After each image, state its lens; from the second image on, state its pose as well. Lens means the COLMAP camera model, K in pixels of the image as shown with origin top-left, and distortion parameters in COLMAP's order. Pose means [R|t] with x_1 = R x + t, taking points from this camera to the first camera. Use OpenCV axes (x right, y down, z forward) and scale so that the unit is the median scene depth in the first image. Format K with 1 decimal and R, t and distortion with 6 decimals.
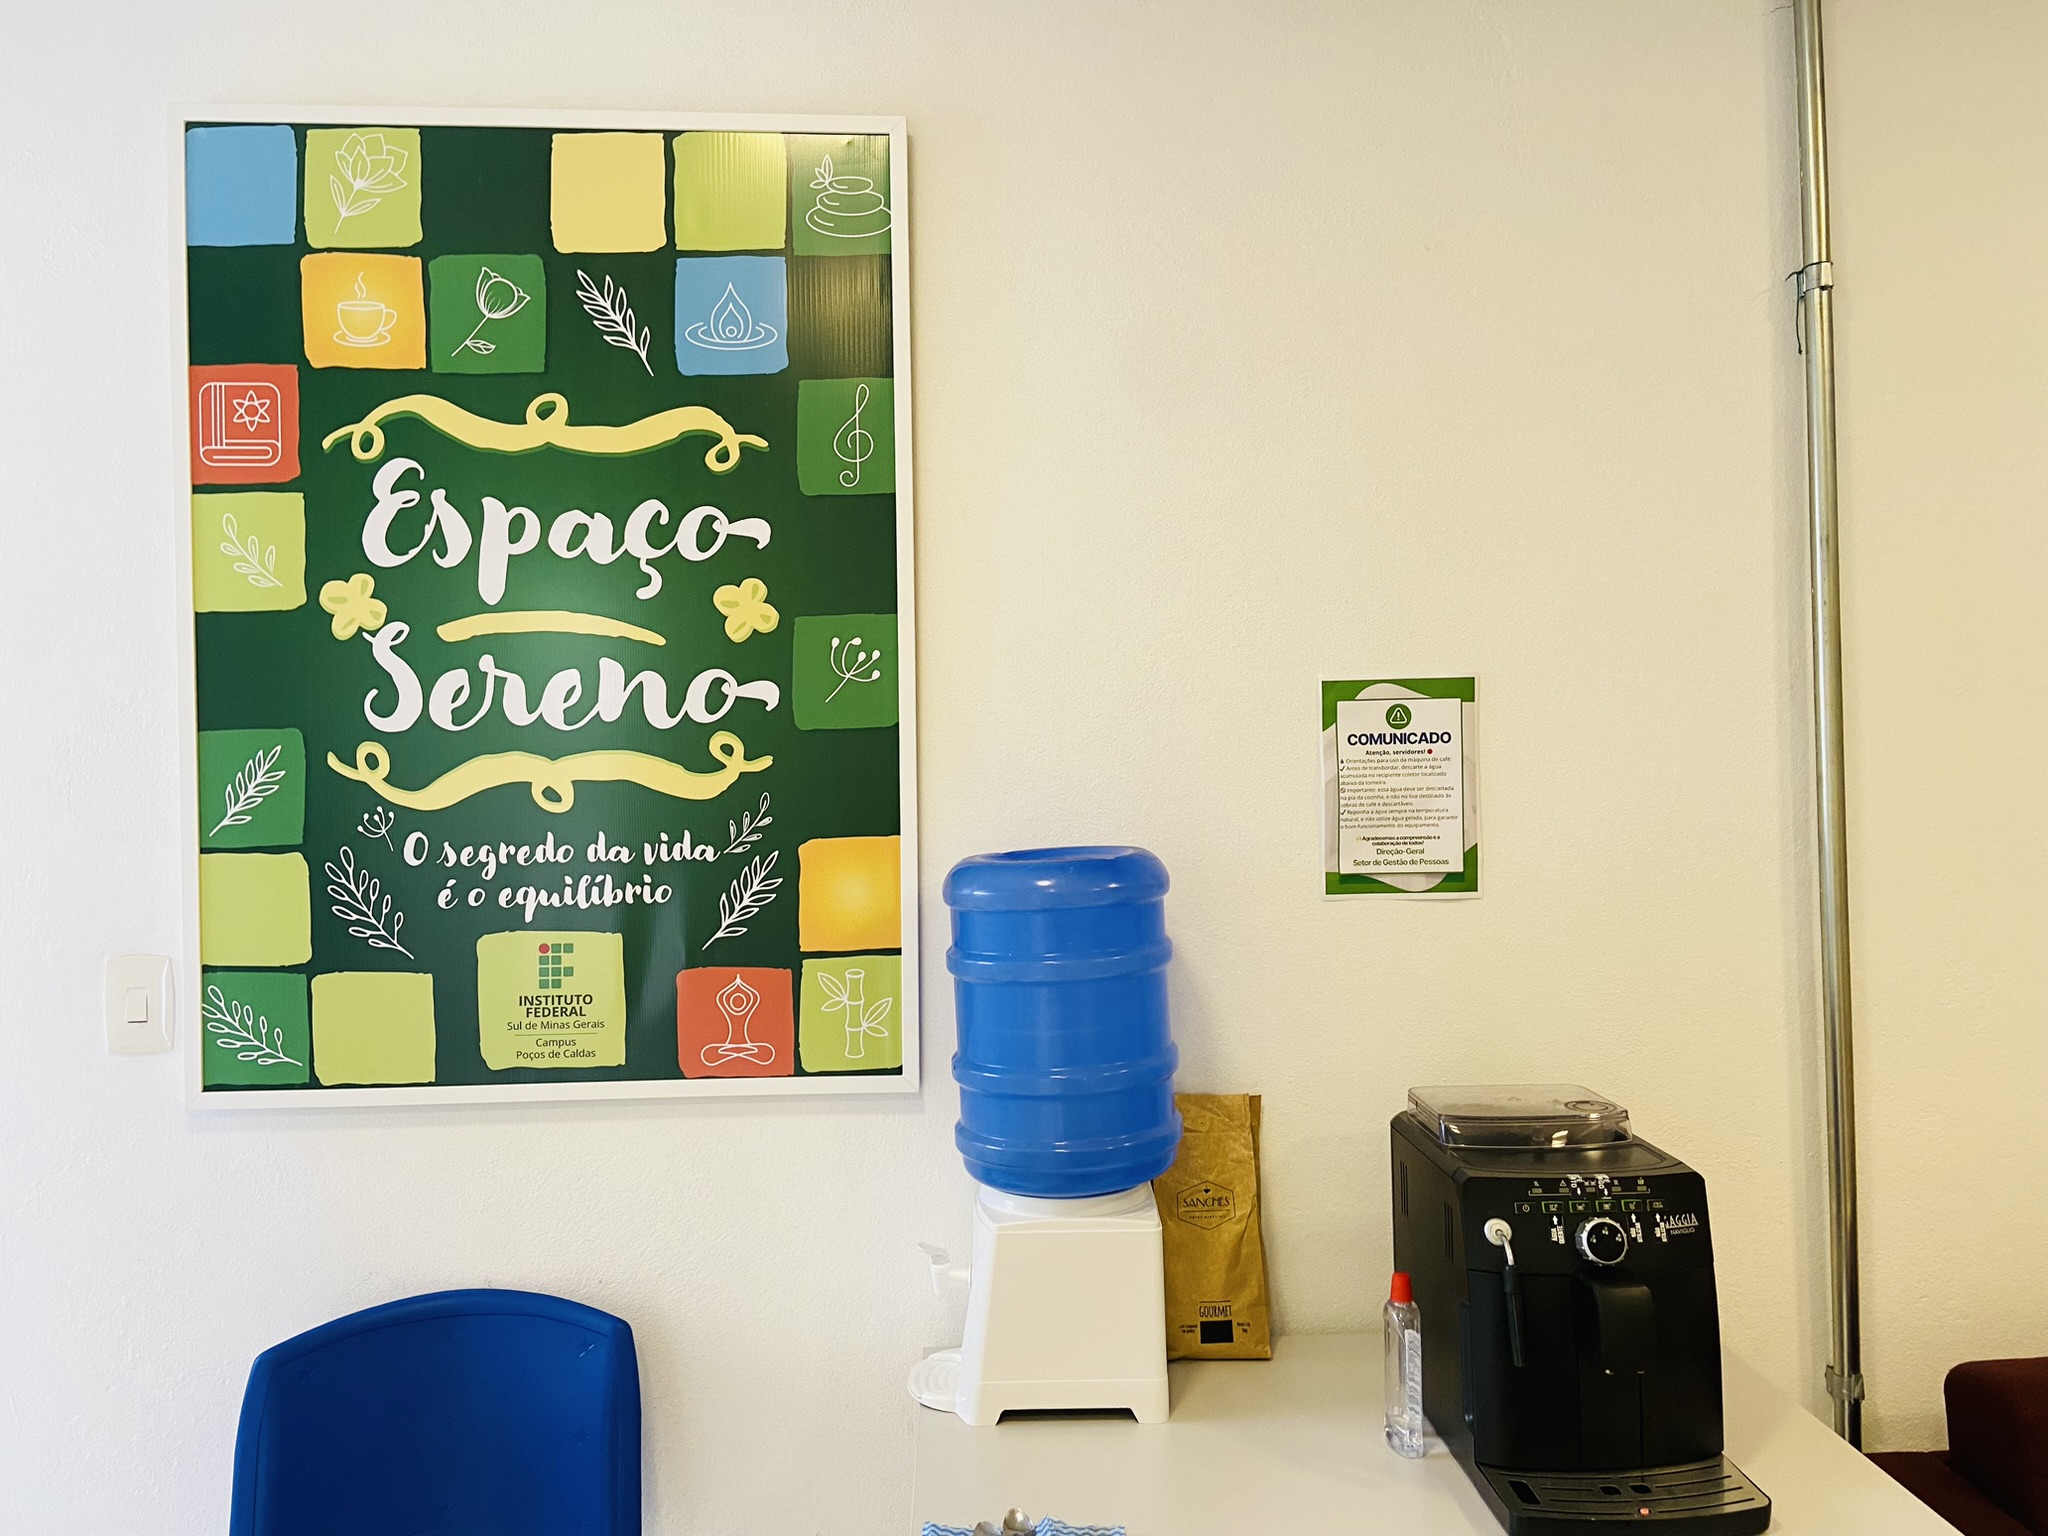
lens RADIAL K [[1520.1, 0, 1016.9], [0, 1520.1, 746.4], [0, 0, 1]] dist [0.119734, -0.151755]
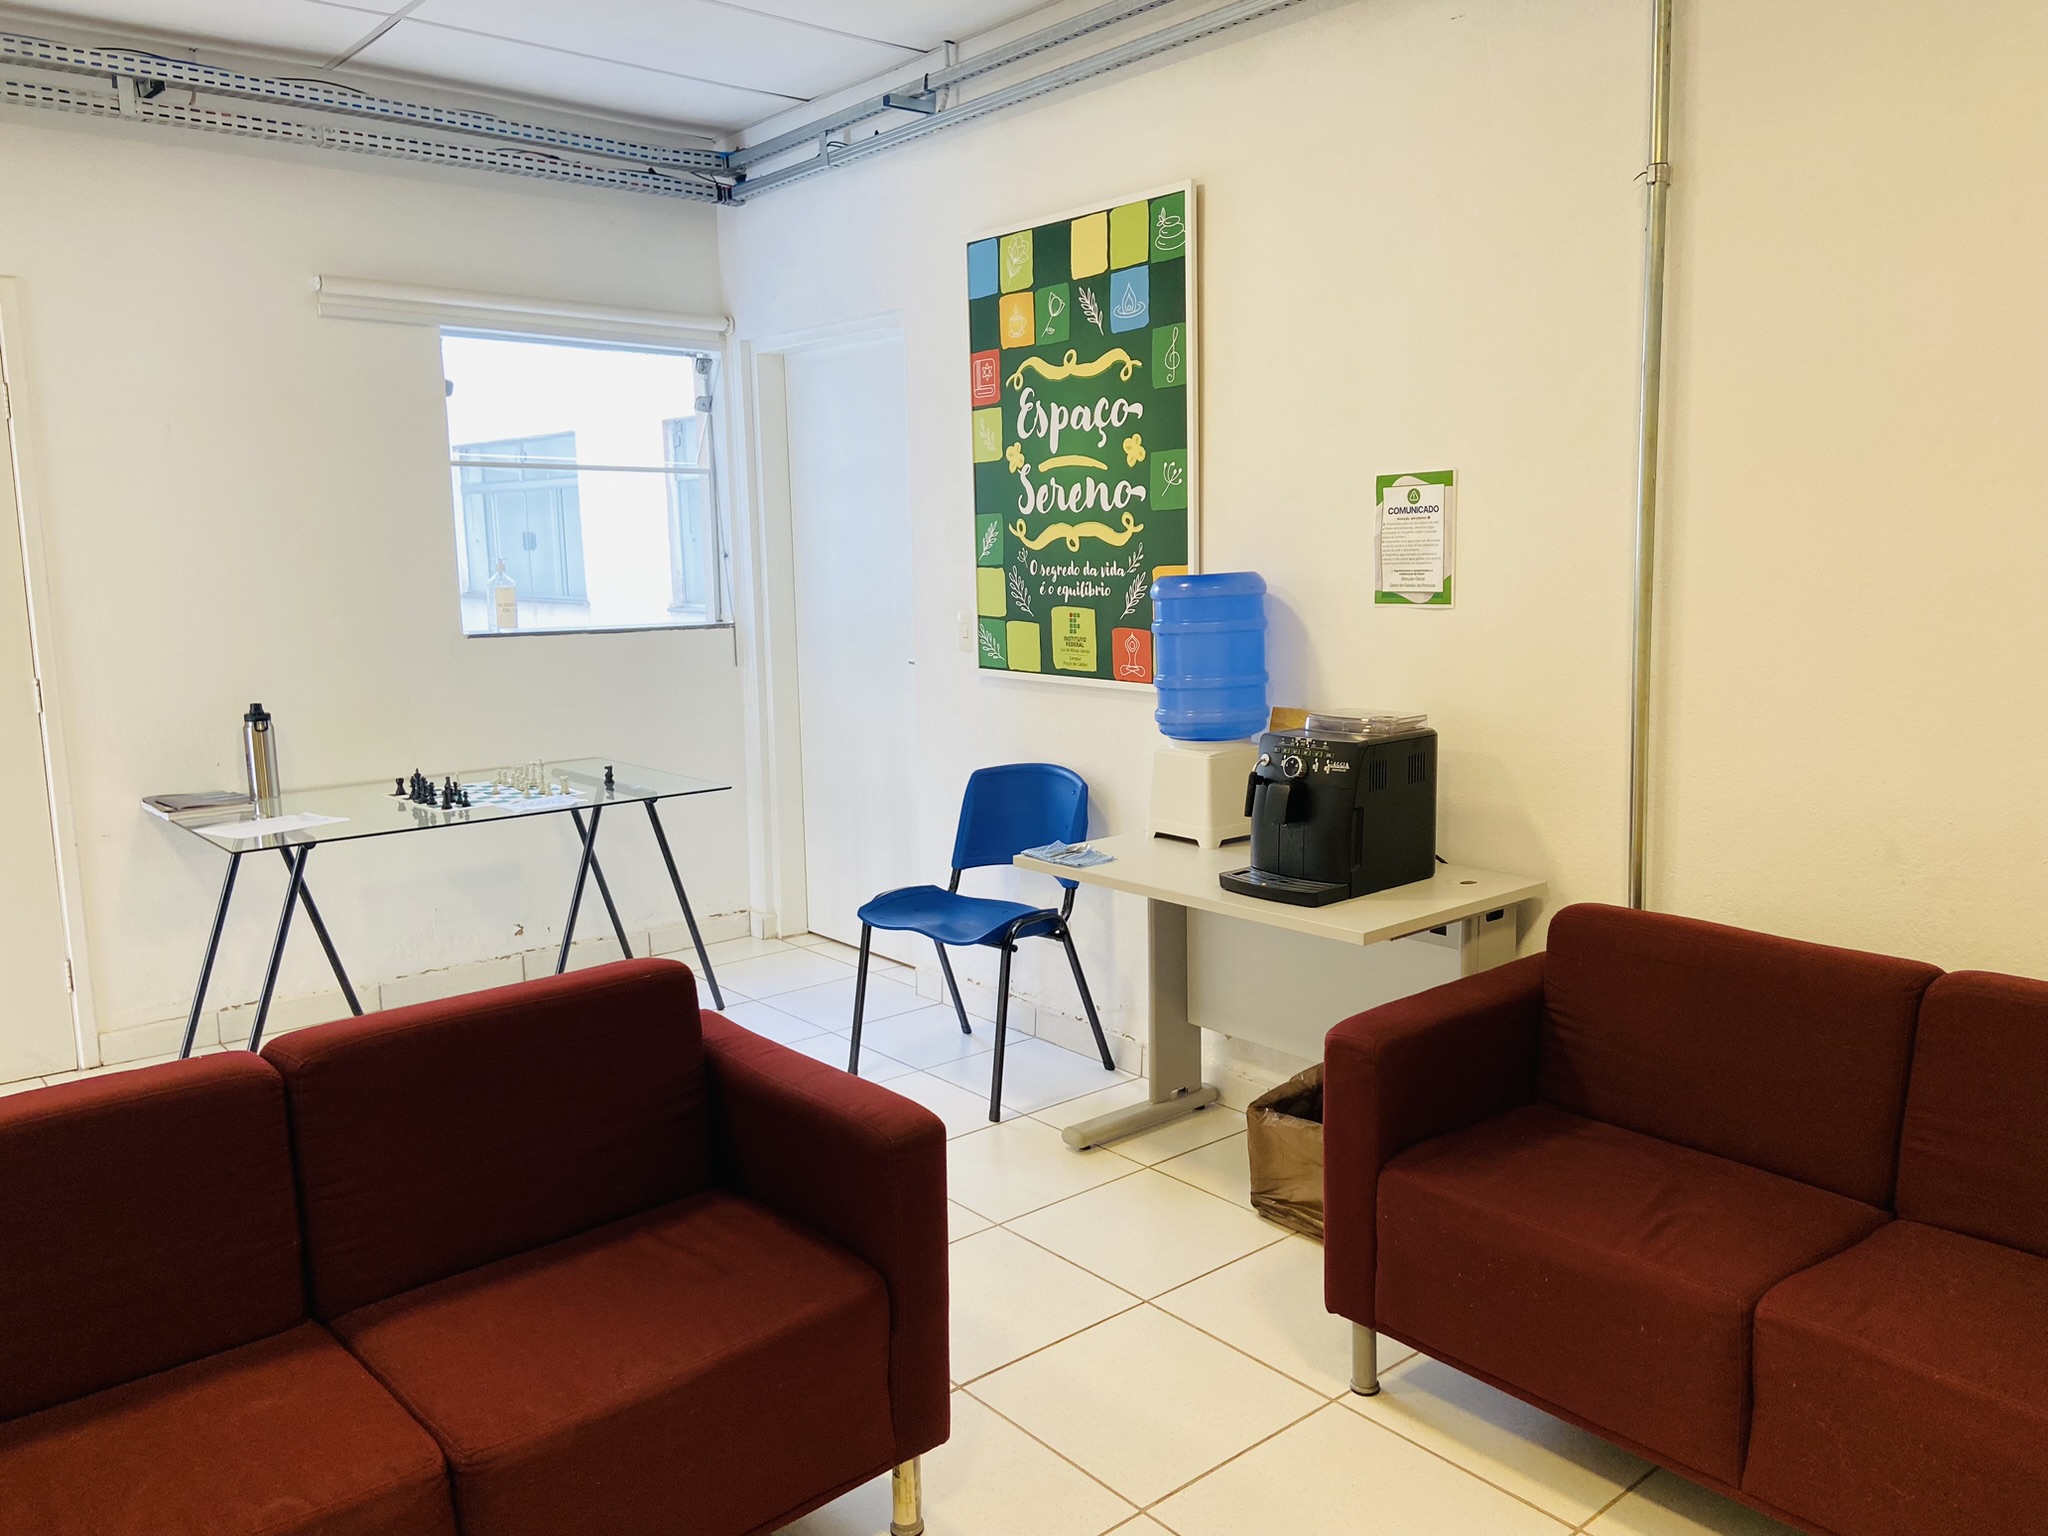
lens RADIAL K [[1520.1, 0, 1016.9], [0, 1520.1, 746.4], [0, 0, 1]] dist [0.119734, -0.151755]
pose [[0.607483, 0.108871, -0.786836, 1.354486], [0.010023, 0.989433, 0.144642, 0.003669], [0.794269, -0.095754, 0.599973, -0.364890]]
